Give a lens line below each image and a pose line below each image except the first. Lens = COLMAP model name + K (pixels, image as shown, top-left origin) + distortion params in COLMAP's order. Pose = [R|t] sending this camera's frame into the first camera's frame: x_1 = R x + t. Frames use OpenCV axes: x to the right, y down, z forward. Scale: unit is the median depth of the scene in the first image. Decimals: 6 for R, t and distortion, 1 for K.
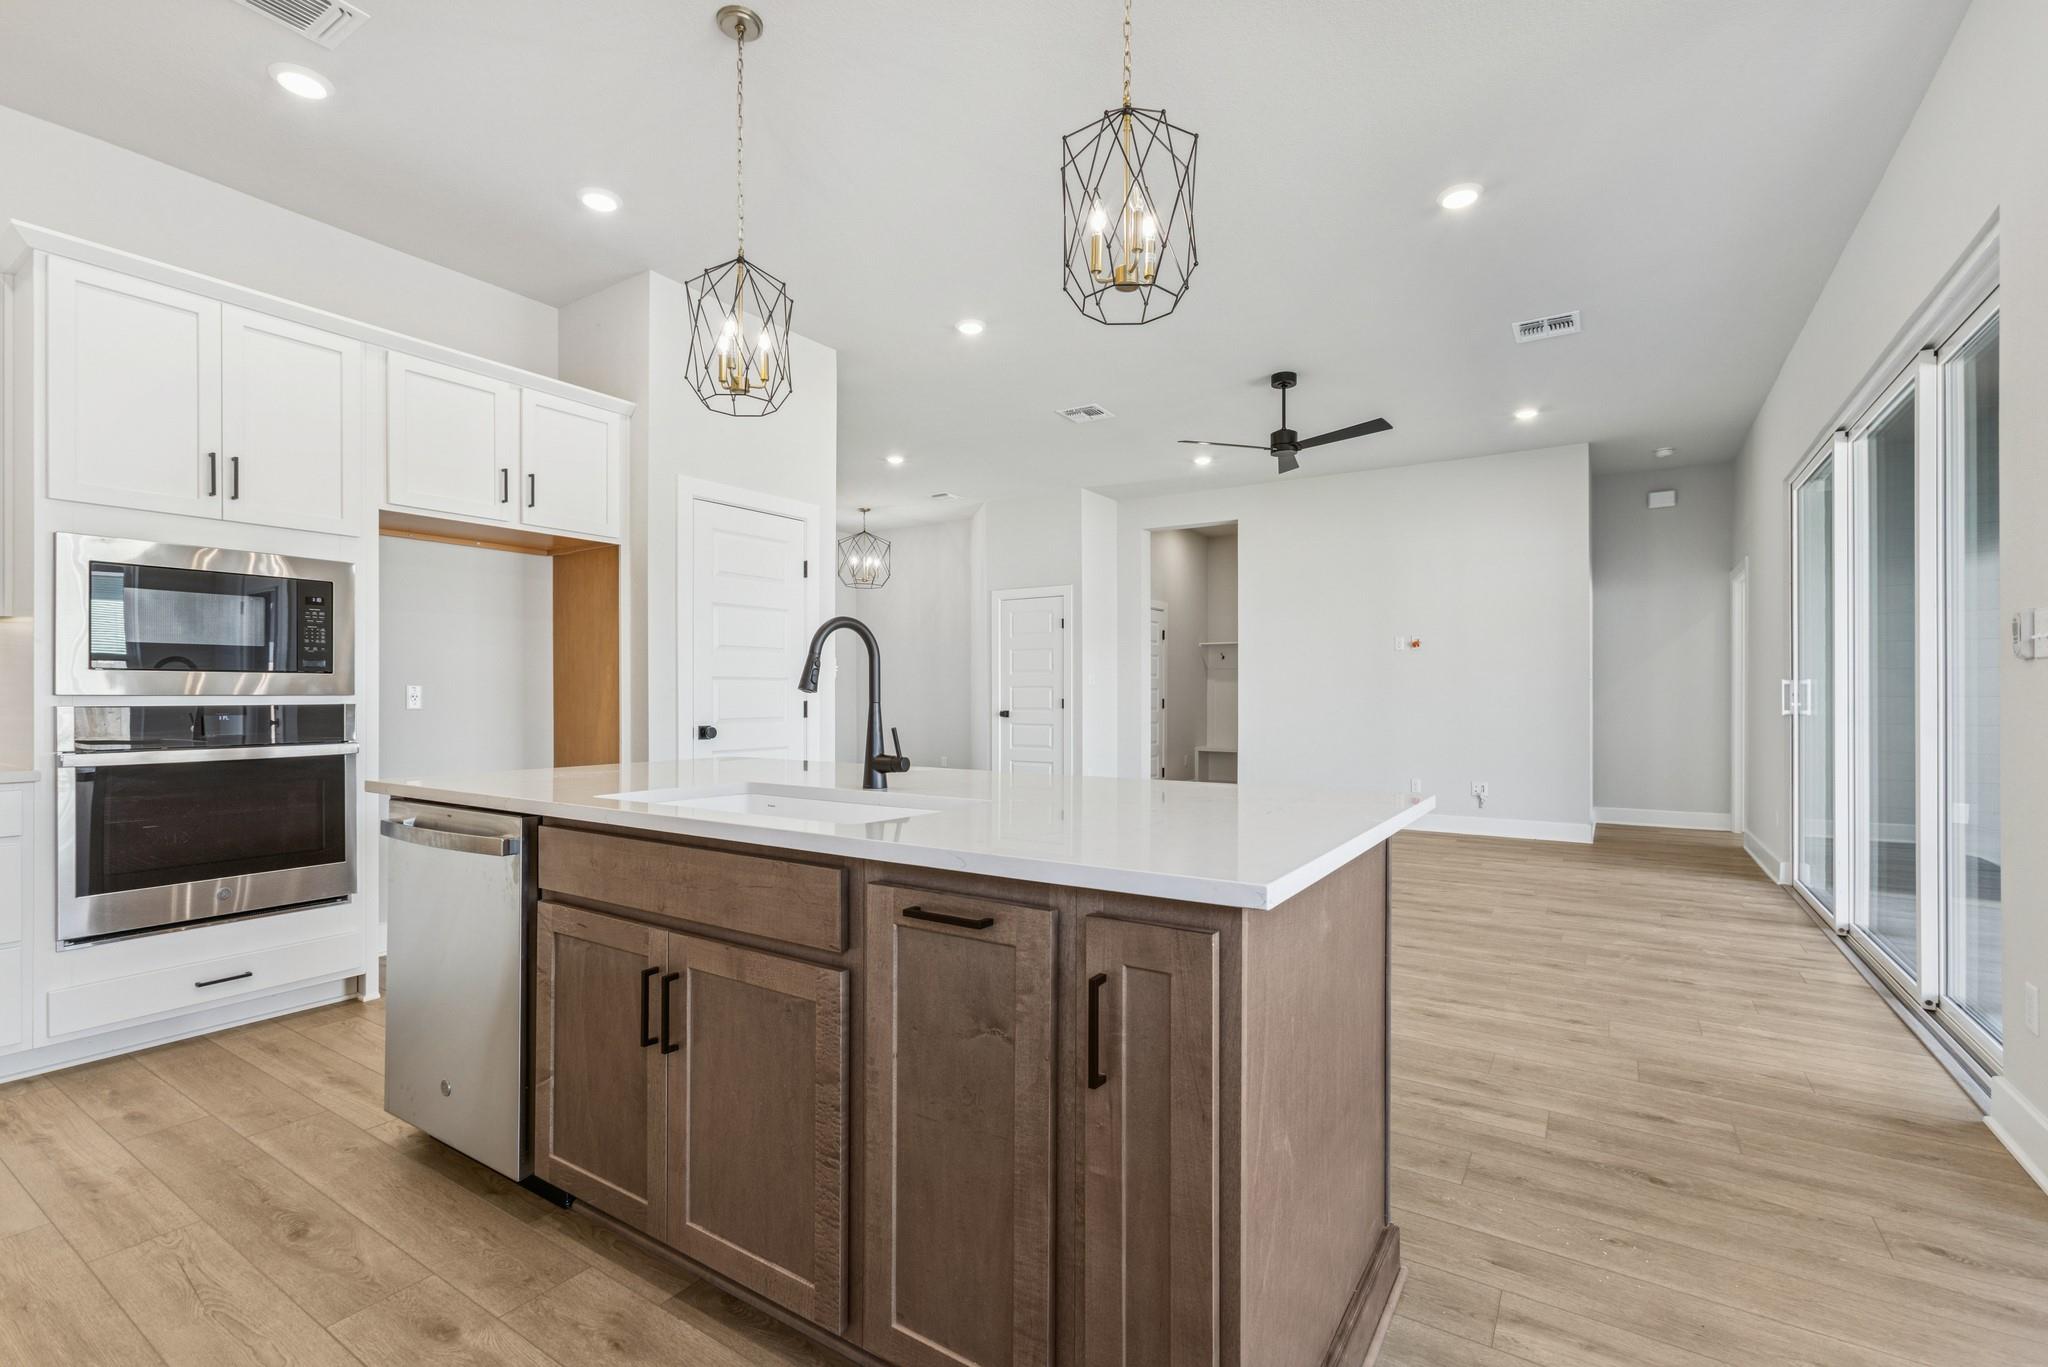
lens RADIAL K [[908.8, 0, 1016.7], [0, 908.8, 694.8], [0, 0, 1]] dist [0.000172, 0.000231]
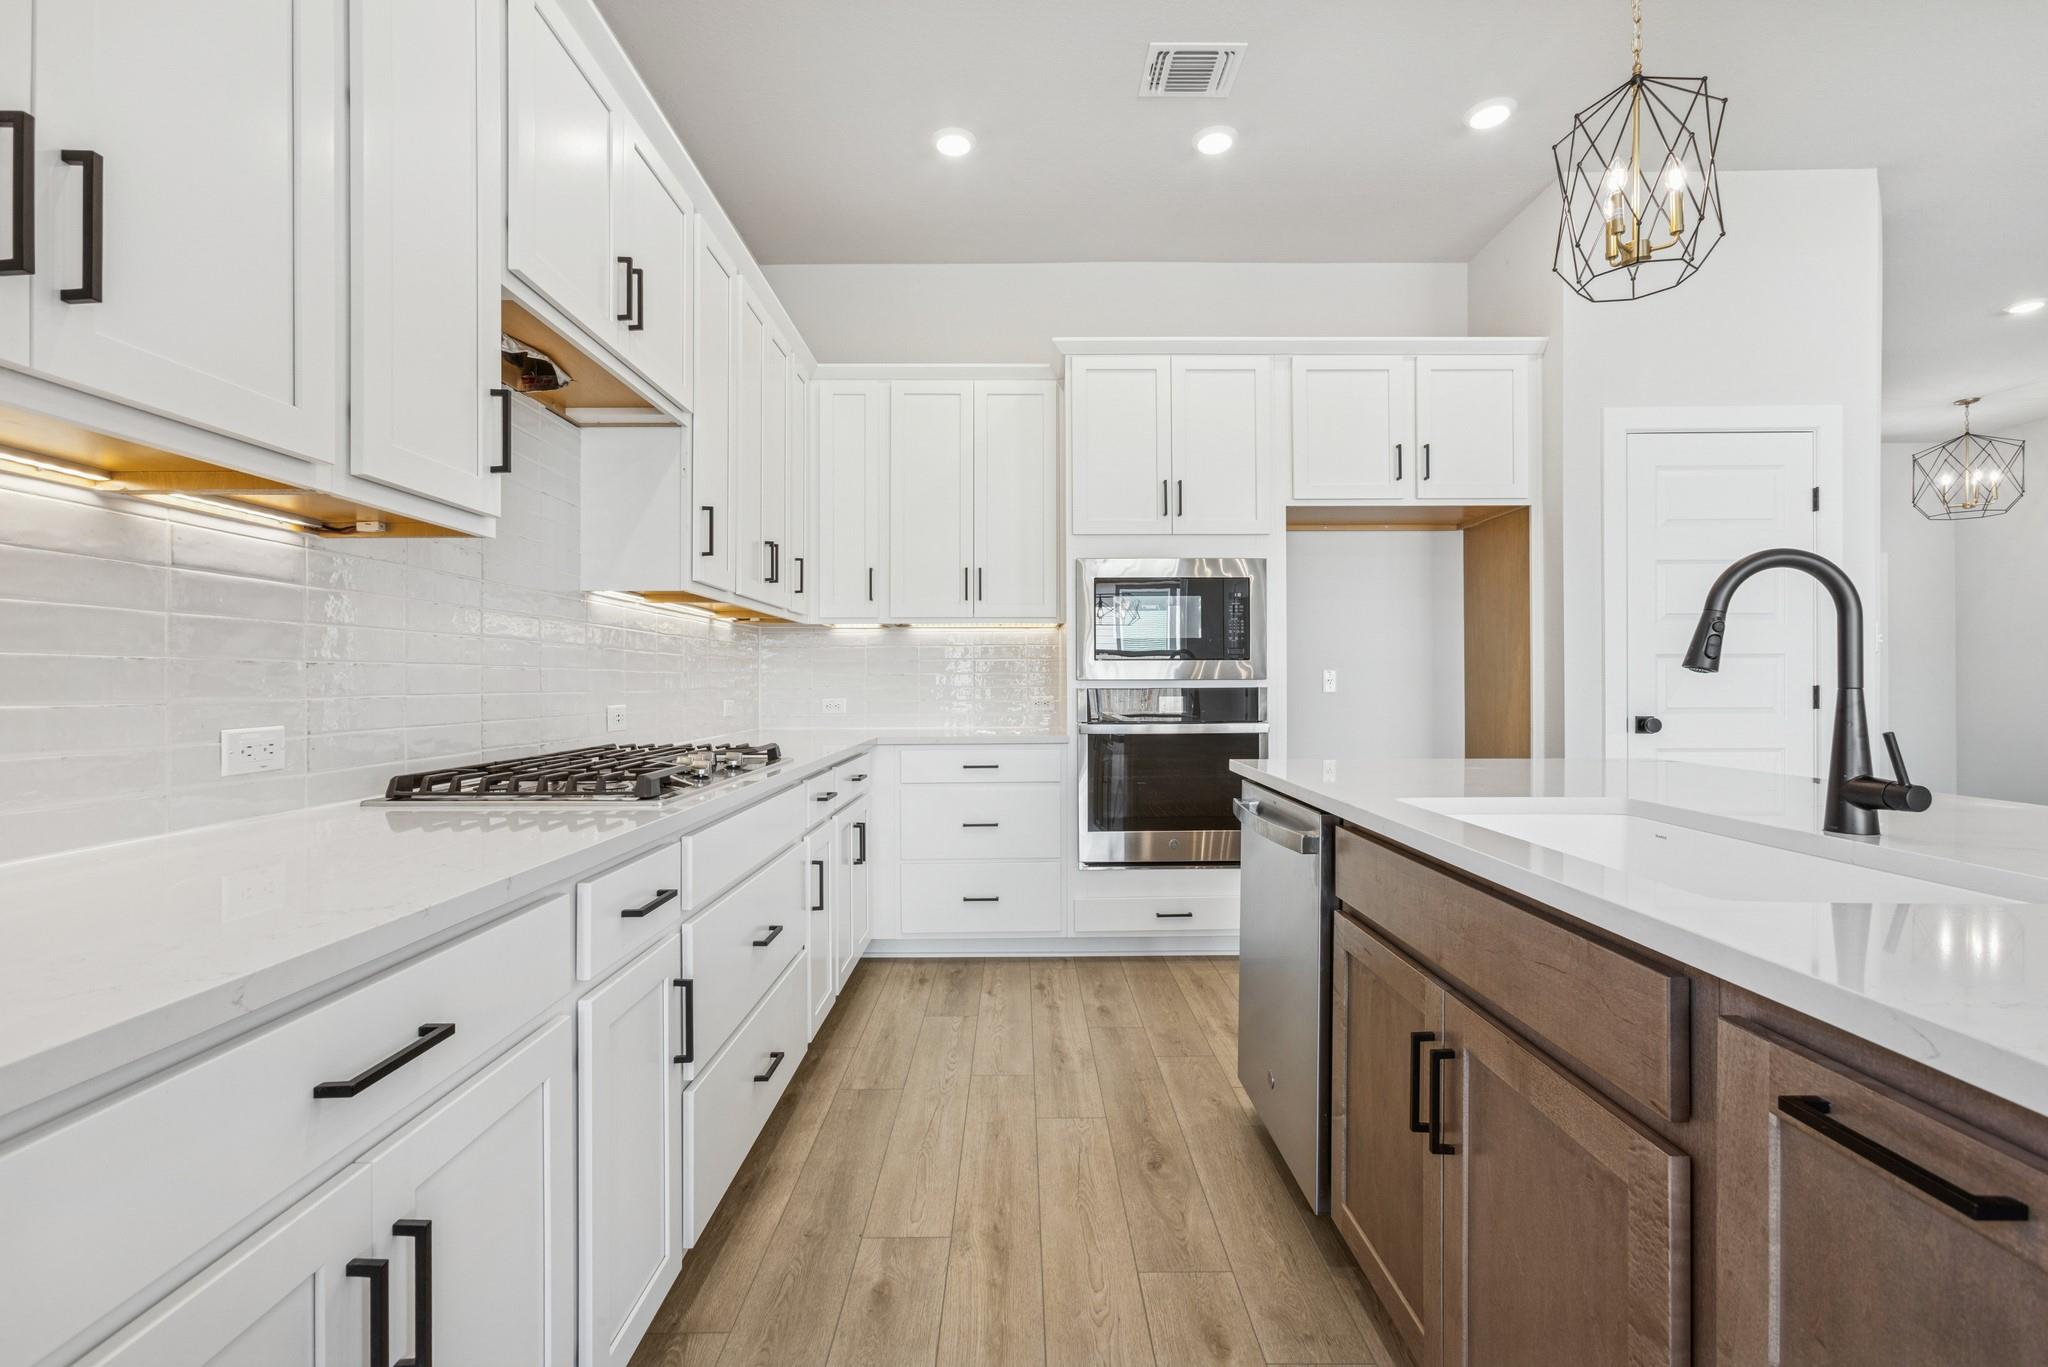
lens RADIAL K [[912.9, 0, 1024.0], [0, 912.9, 683.5], [0, 0, 1]] dist [-0.013002, 0.010258]
pose [[0.553327, 0.000285, -0.832964, 0.032239], [0.003903, 0.999988, 0.002934, 0.001300], [0.832955, -0.004874, 0.553319, 0.184373]]
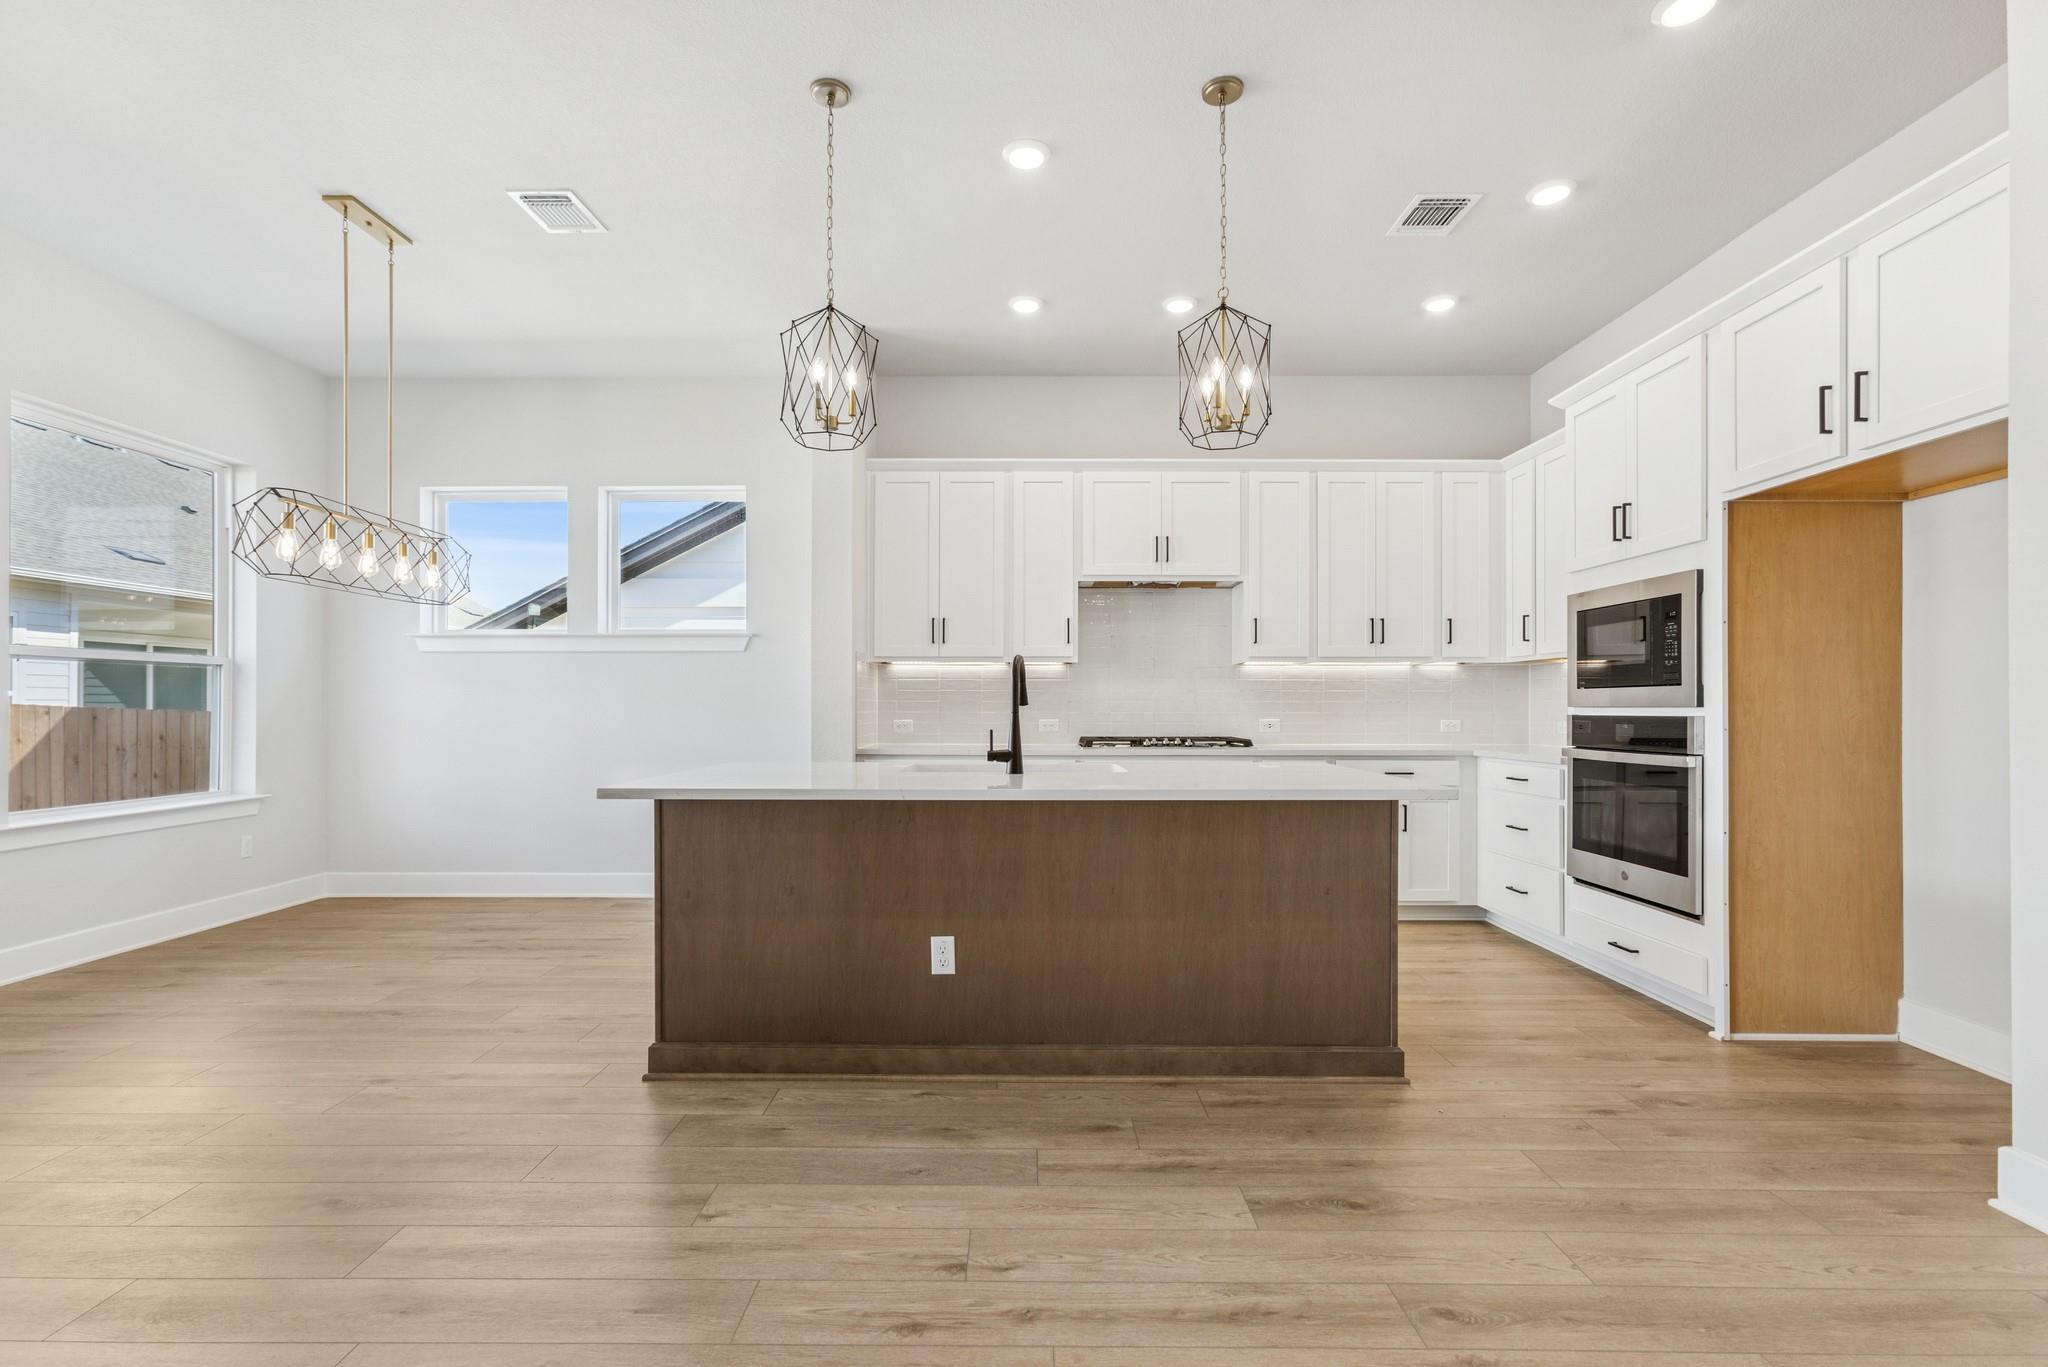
lens RADIAL K [[908.8, 0, 1016.7], [0, 908.8, 694.8], [0, 0, 1]] dist [0.000172, 0.000231]
pose [[-0.840515, -0.000671, -0.541788, 0.486882], [0.003947, 0.999965, -0.007361, -0.011092], [0.541774, -0.008325, -0.840483, 1.770824]]
